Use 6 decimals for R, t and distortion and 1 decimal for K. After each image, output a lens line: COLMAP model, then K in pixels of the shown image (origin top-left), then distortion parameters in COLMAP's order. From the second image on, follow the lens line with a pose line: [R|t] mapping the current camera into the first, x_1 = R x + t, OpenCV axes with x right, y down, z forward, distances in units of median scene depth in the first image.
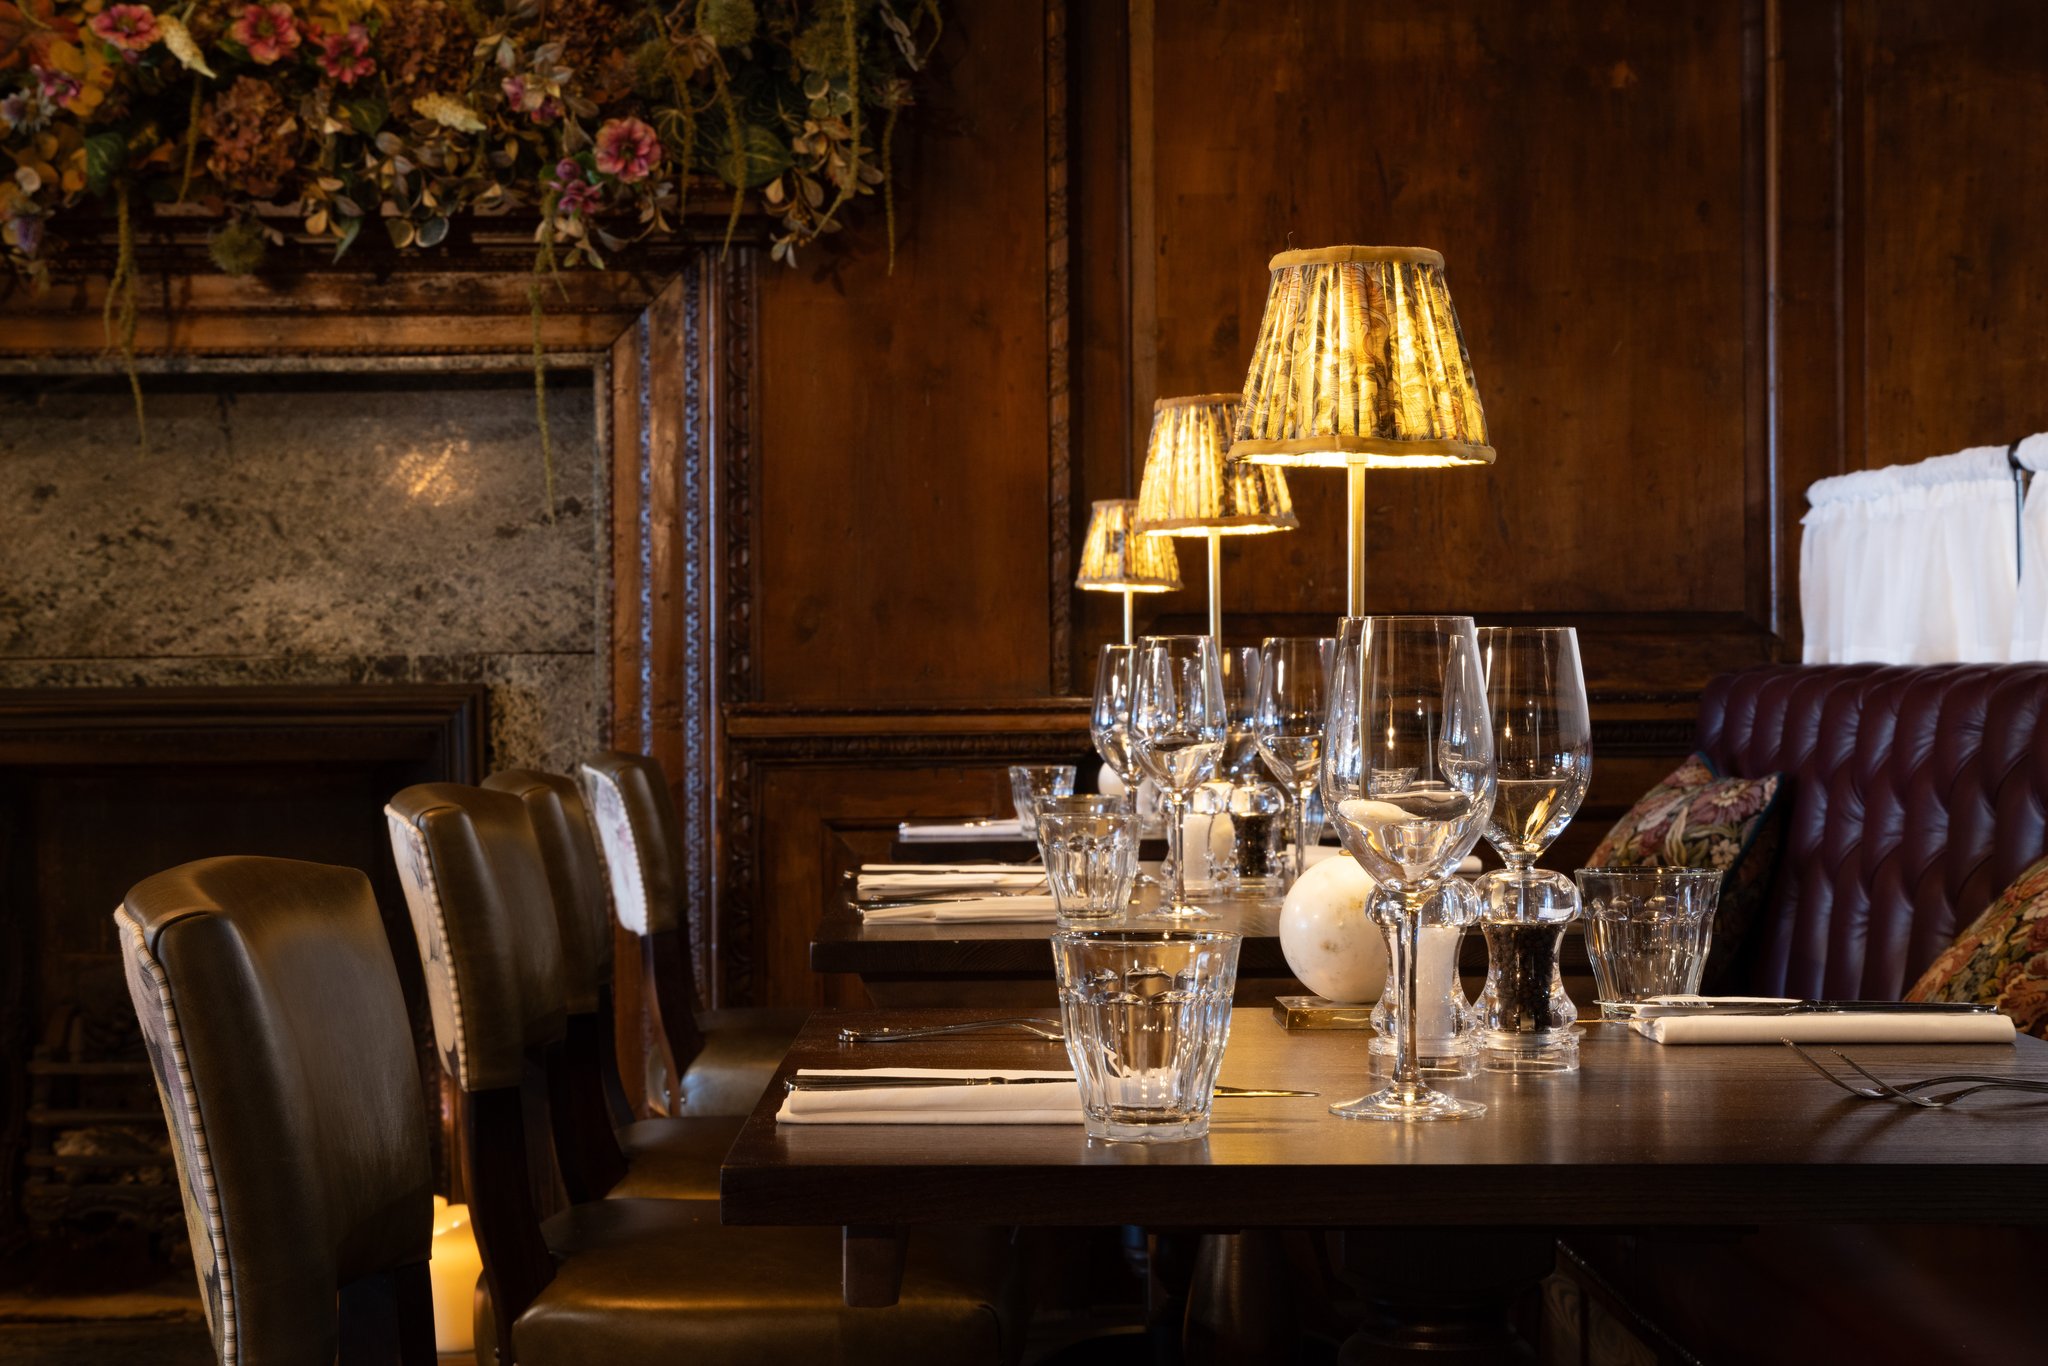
lens RADIAL K [[3525.4, 0, 1006.5], [0, 3525.4, 675.7], [0, 0, 1]] dist [0.038531, 0.054678]
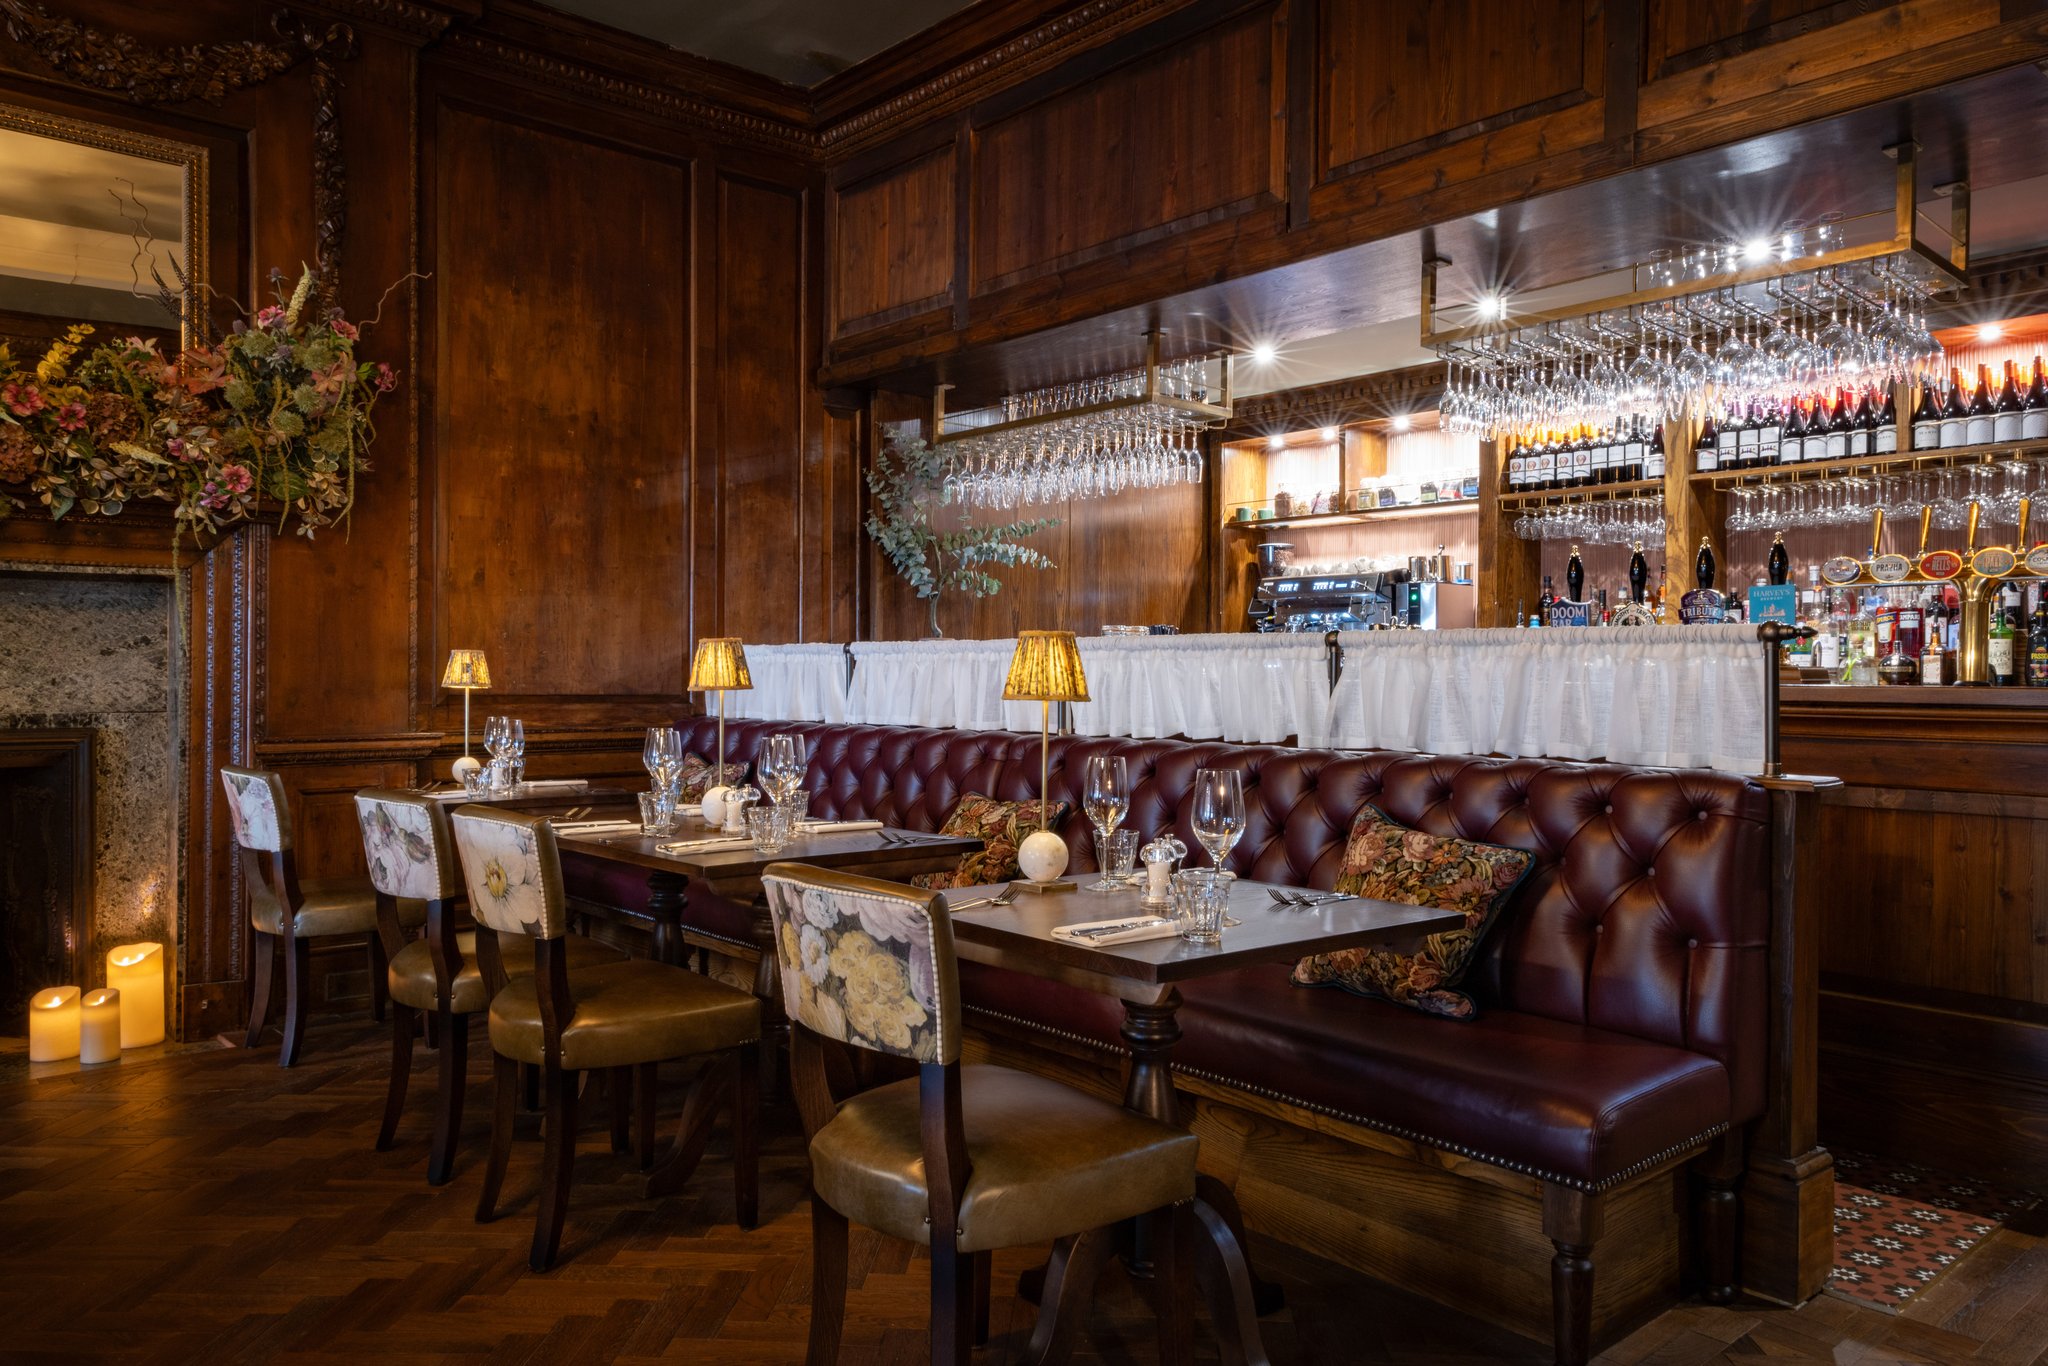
lens RADIAL K [[1420.9, 0, 1036.9], [0, 1420.9, 678.3], [0, 0, 1]] dist [0.018635, -0.003881]
pose [[0.765625, 0.011326, 0.643188, -0.285674], [-0.011373, 0.999927, -0.004070, -0.031318], [-0.643187, -0.004199, 0.765698, 0.033989]]
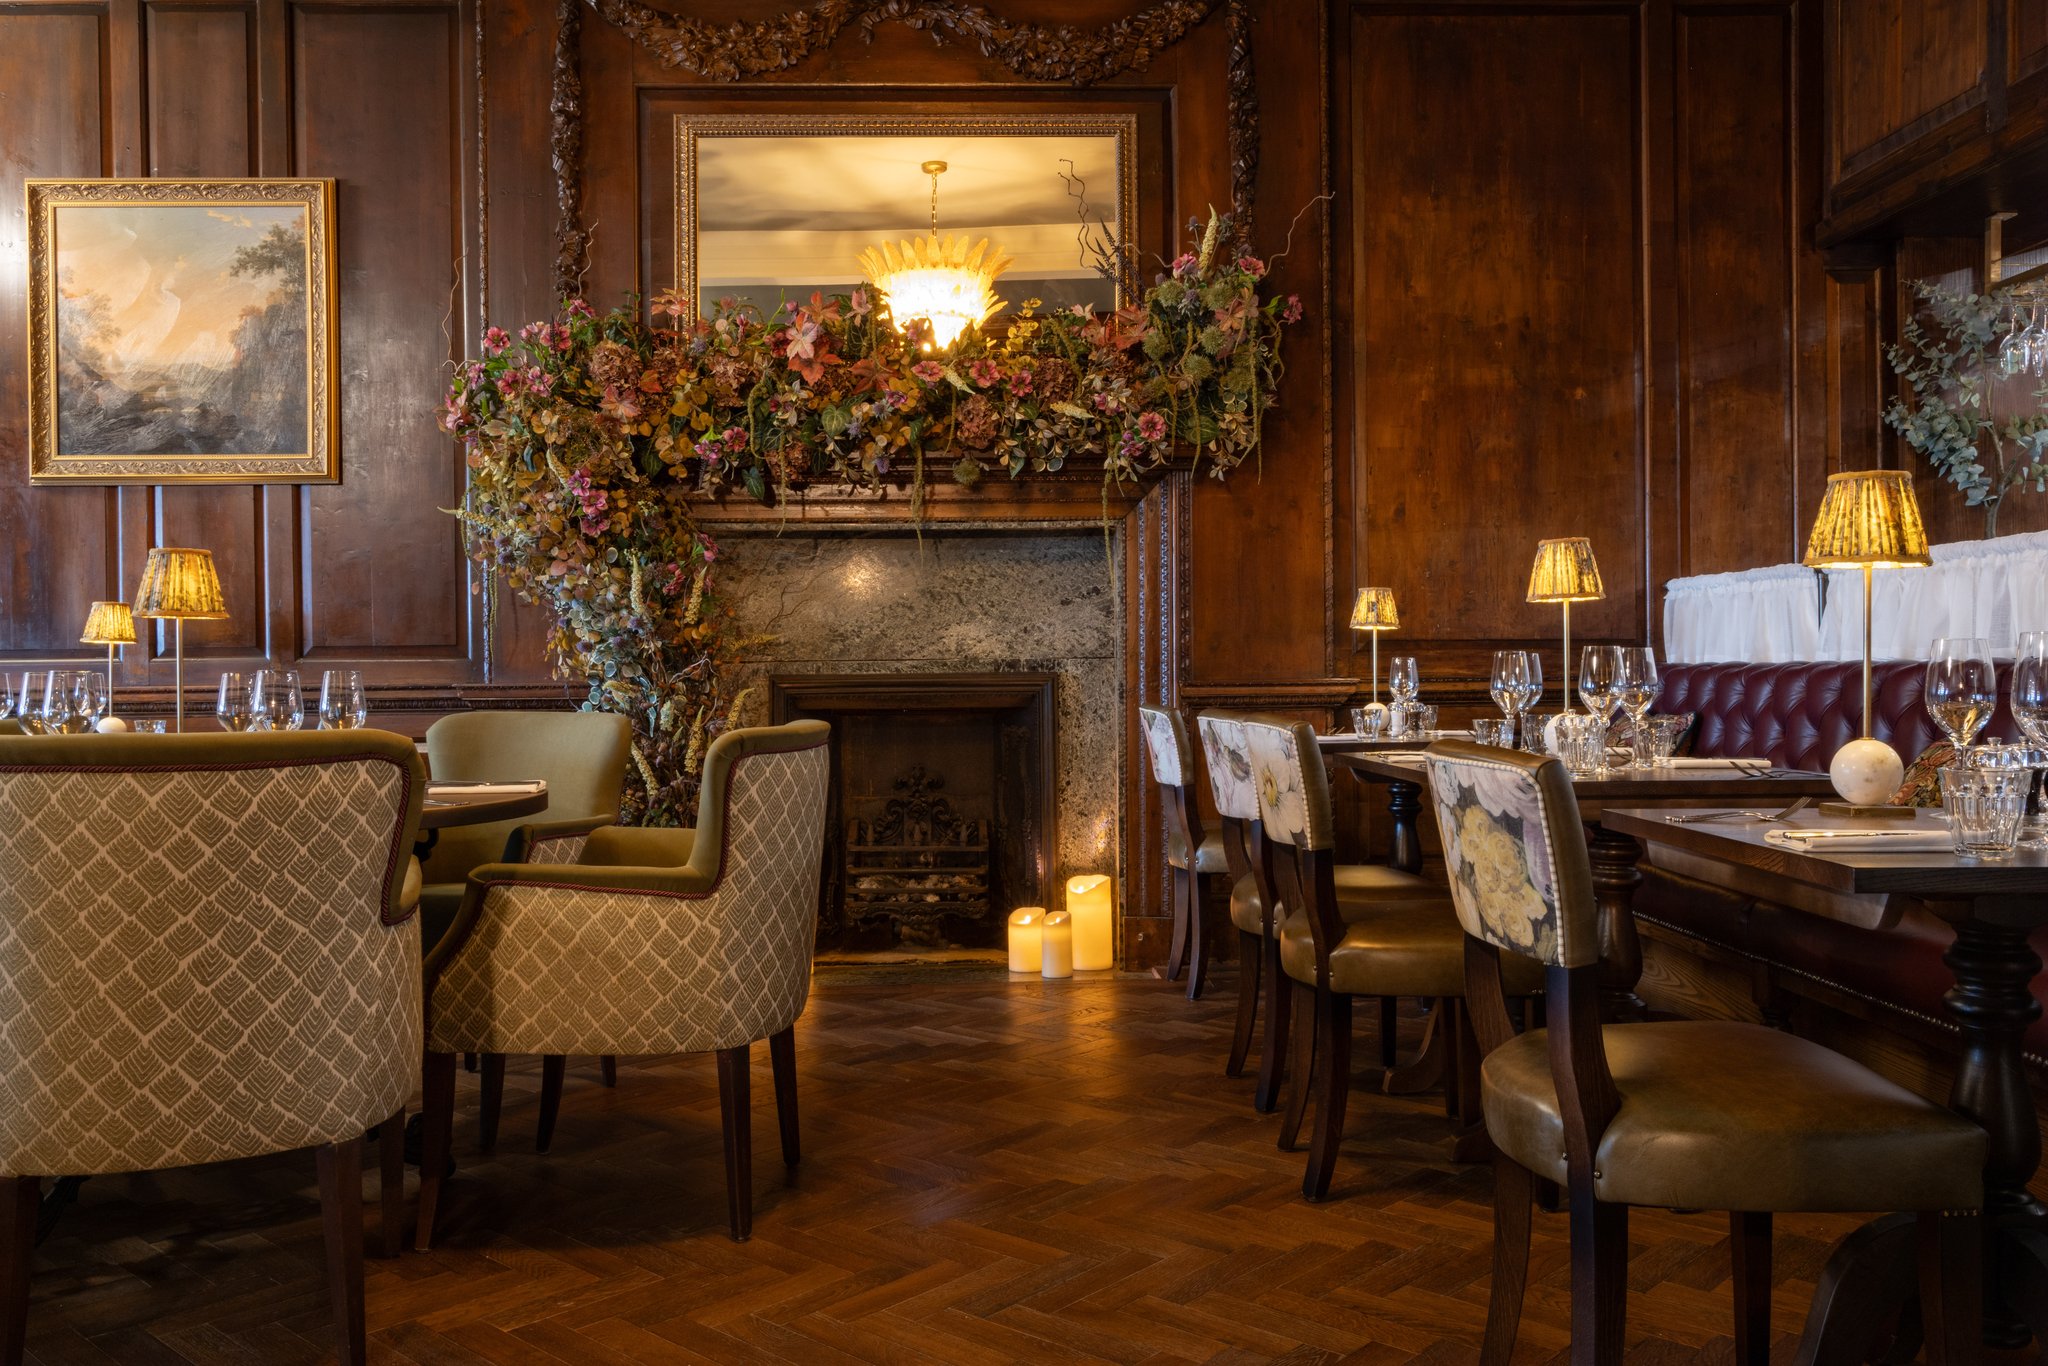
lens RADIAL K [[1658.7, 0, 1032.1], [0, 1658.7, 678.2], [0, 0, 1]] dist [-0.009000, 0.006996]
pose [[0.999976, -0.000266, 0.006974, -0.185763], [0.000246, 0.999996, 0.002814, 0.003410], [-0.006975, -0.002812, 0.999972, -0.023948]]
